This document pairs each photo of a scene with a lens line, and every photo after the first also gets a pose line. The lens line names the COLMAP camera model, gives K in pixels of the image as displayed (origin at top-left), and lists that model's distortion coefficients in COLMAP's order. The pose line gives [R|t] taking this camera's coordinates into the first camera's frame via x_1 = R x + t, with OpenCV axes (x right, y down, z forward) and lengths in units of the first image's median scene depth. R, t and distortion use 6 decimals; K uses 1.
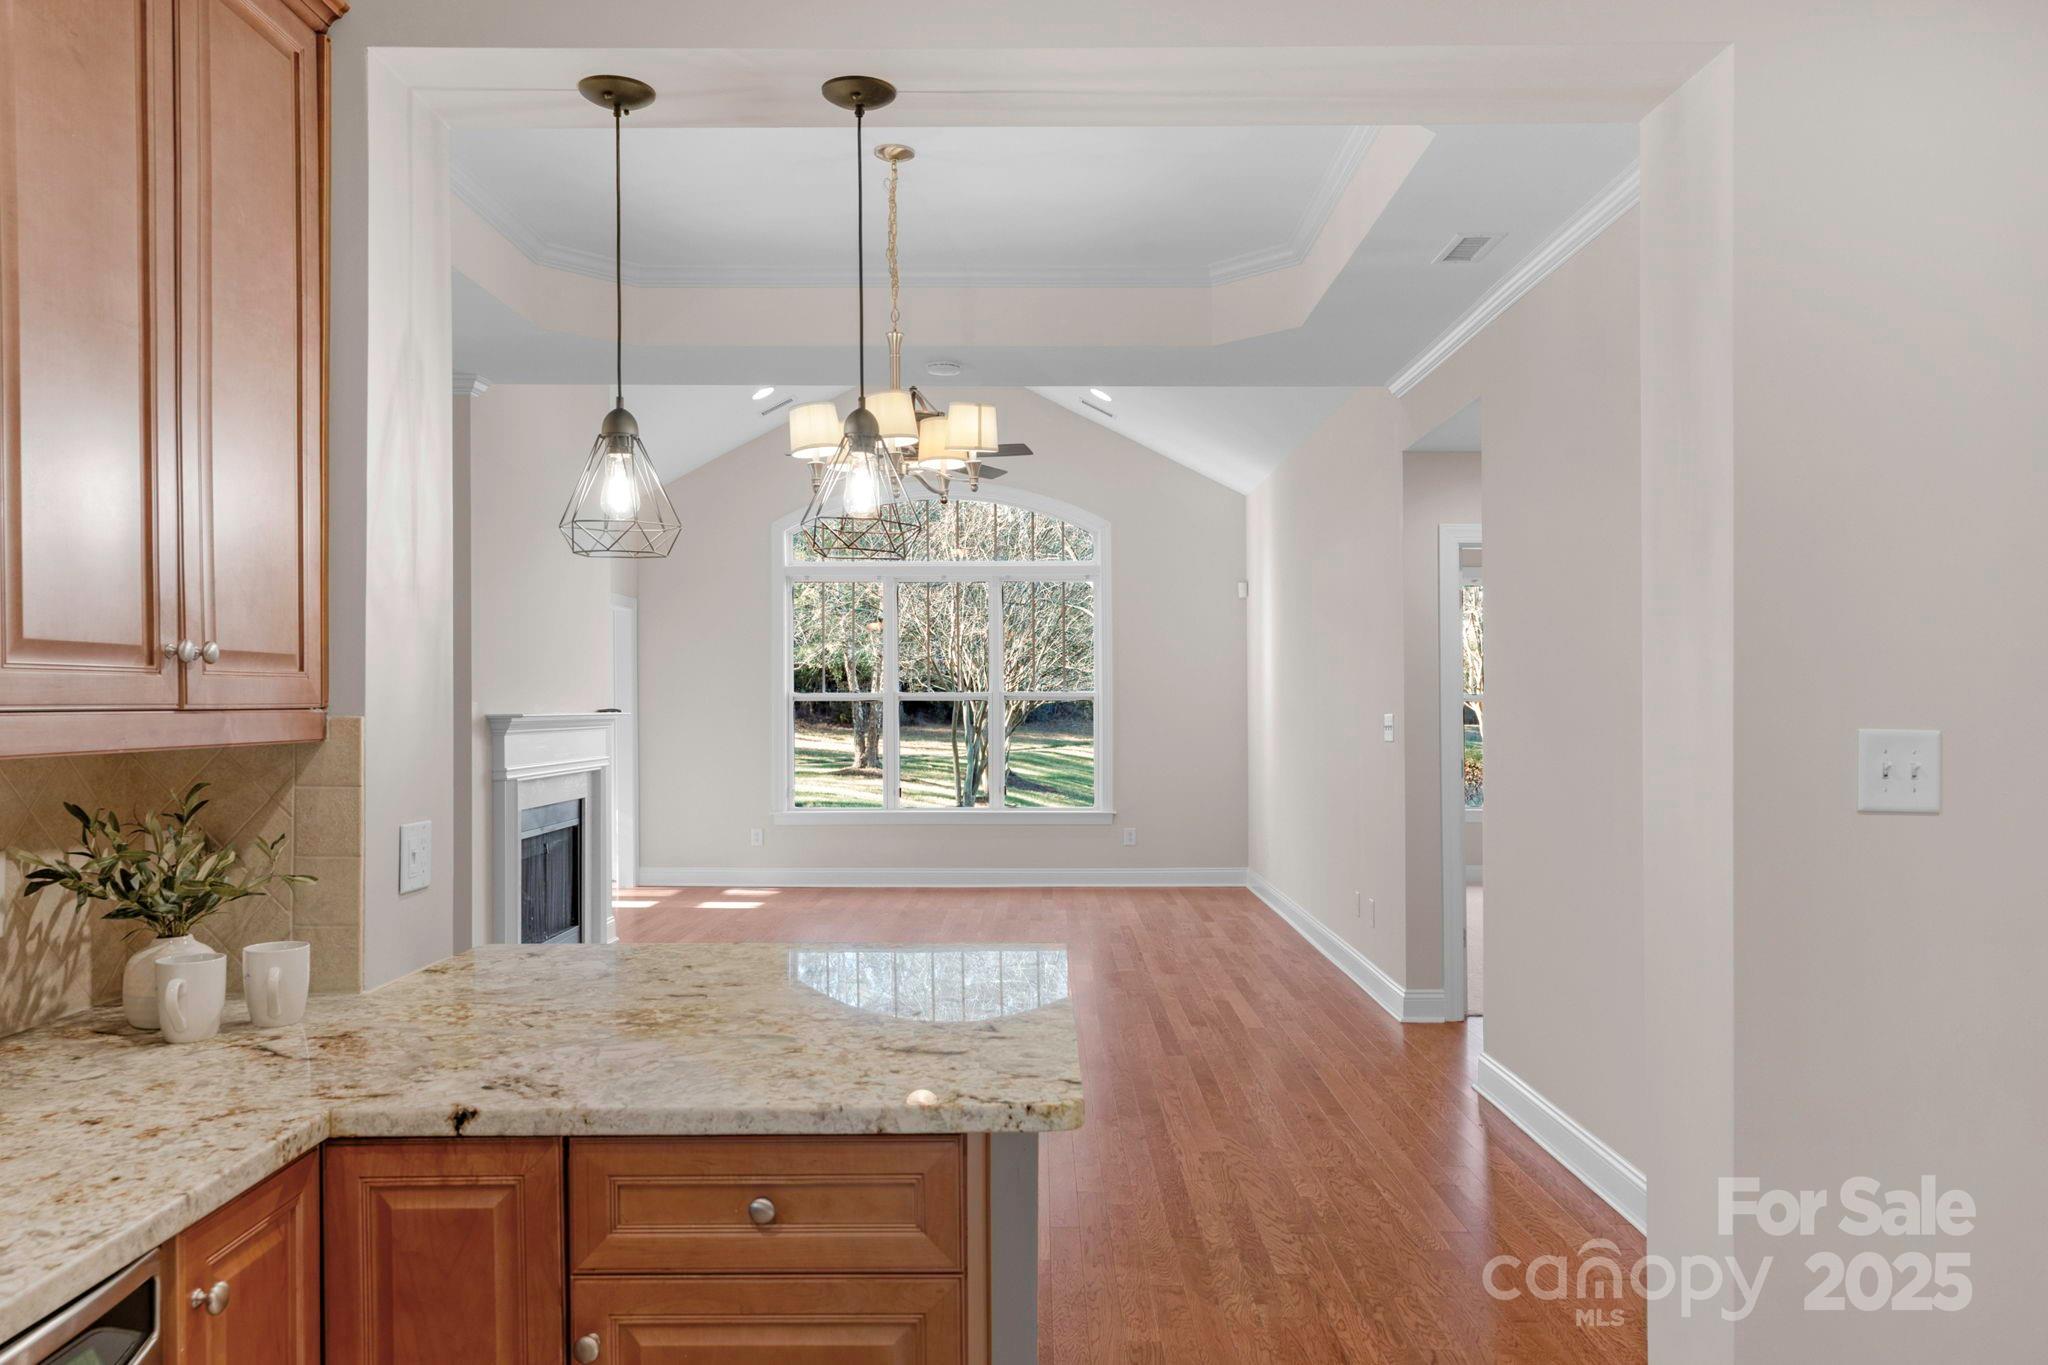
lens RADIAL K [[1506.6, 0, 1097.3], [0, 1506.6, 670.9], [0, 0, 1]] dist [-0.007192, 0.009351]
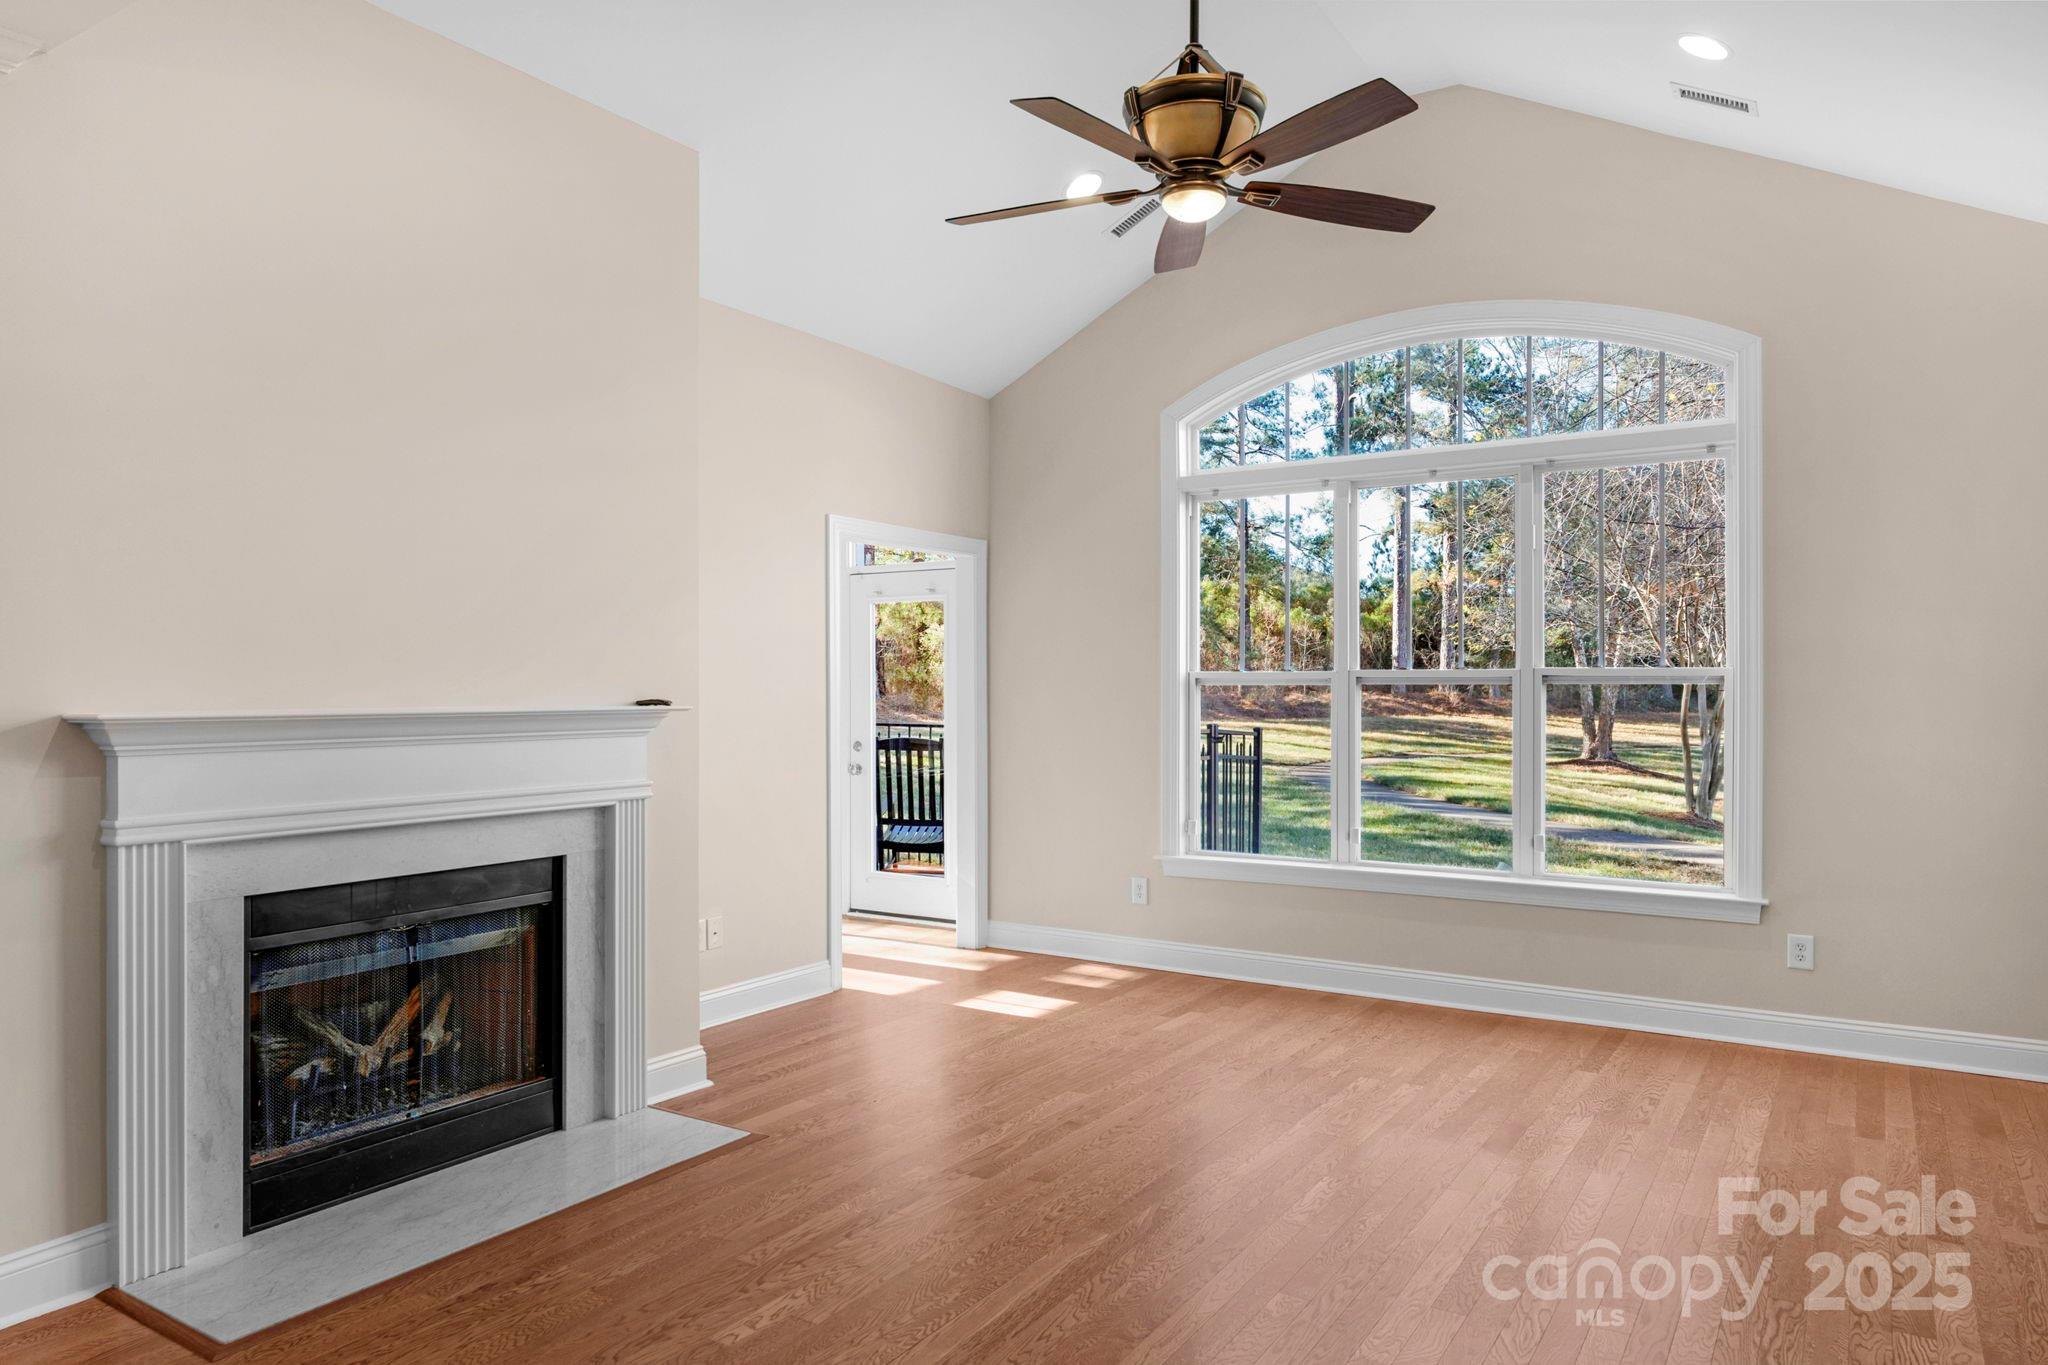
lens RADIAL K [[1380.3, 0, 1027.5], [0, 1380.3, 693.7], [0, 0, 1]] dist [0.020037, -0.019434]
pose [[0.840883, 0.008110, -0.541157, 0.056523], [0.008212, 0.999581, 0.027741, 0.007295], [0.541155, -0.027771, 0.840464, 0.461986]]
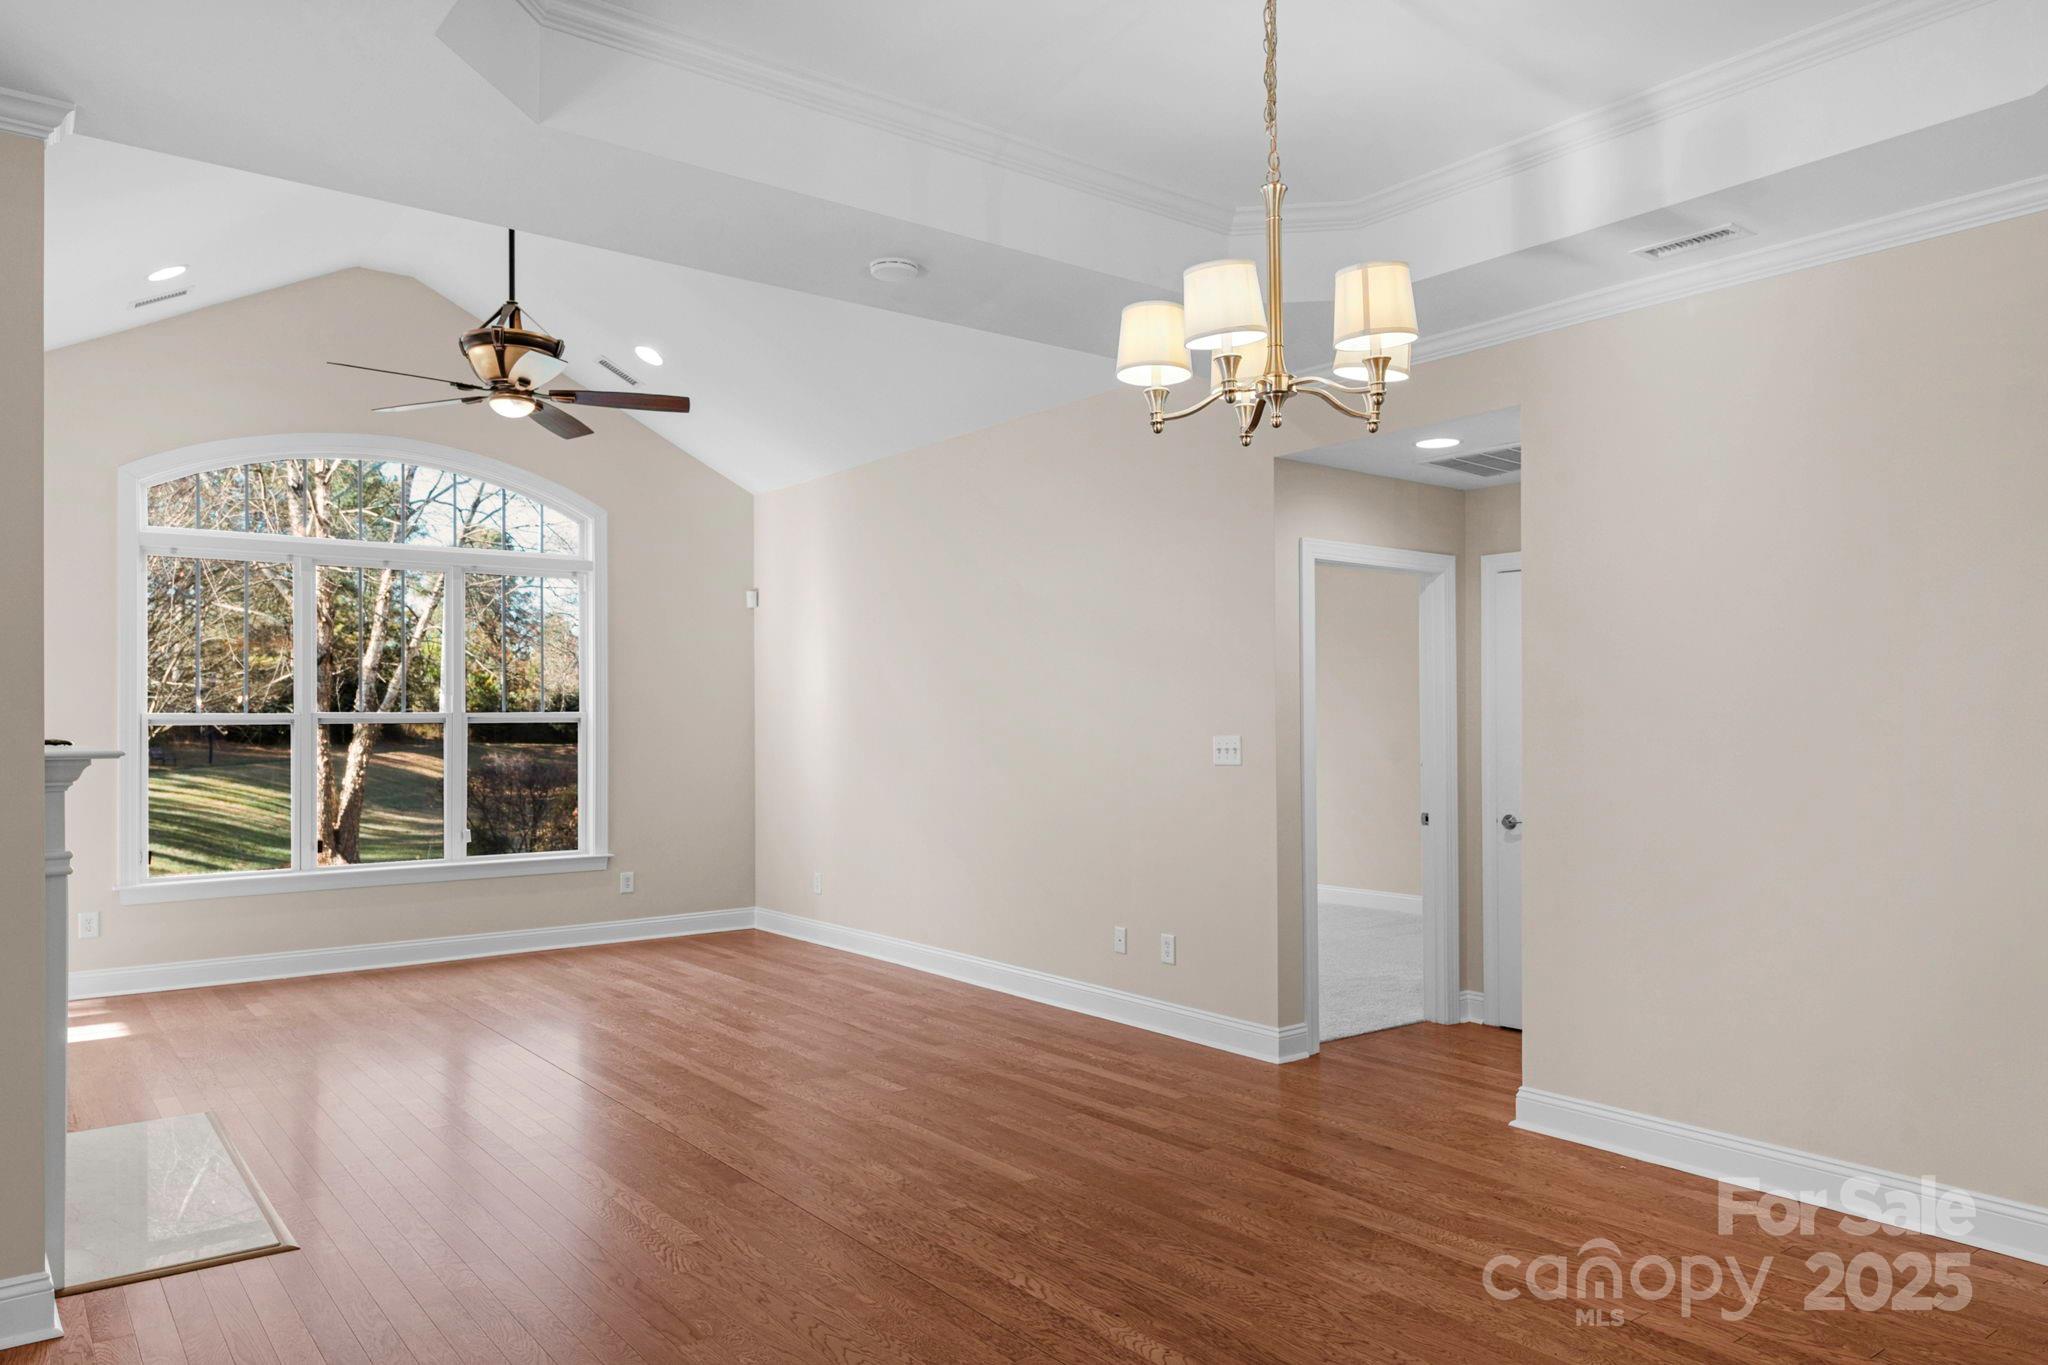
lens RADIAL K [[1380.3, 0, 1035.5], [0, 1380.3, 721.9], [0, 0, 1]] dist [0.020037, -0.019434]
pose [[0.807133, -0.002787, 0.590363, -0.249721], [-0.008949, 0.999816, 0.016955, 0.003890], [-0.590302, -0.018968, 0.806960, 0.232745]]
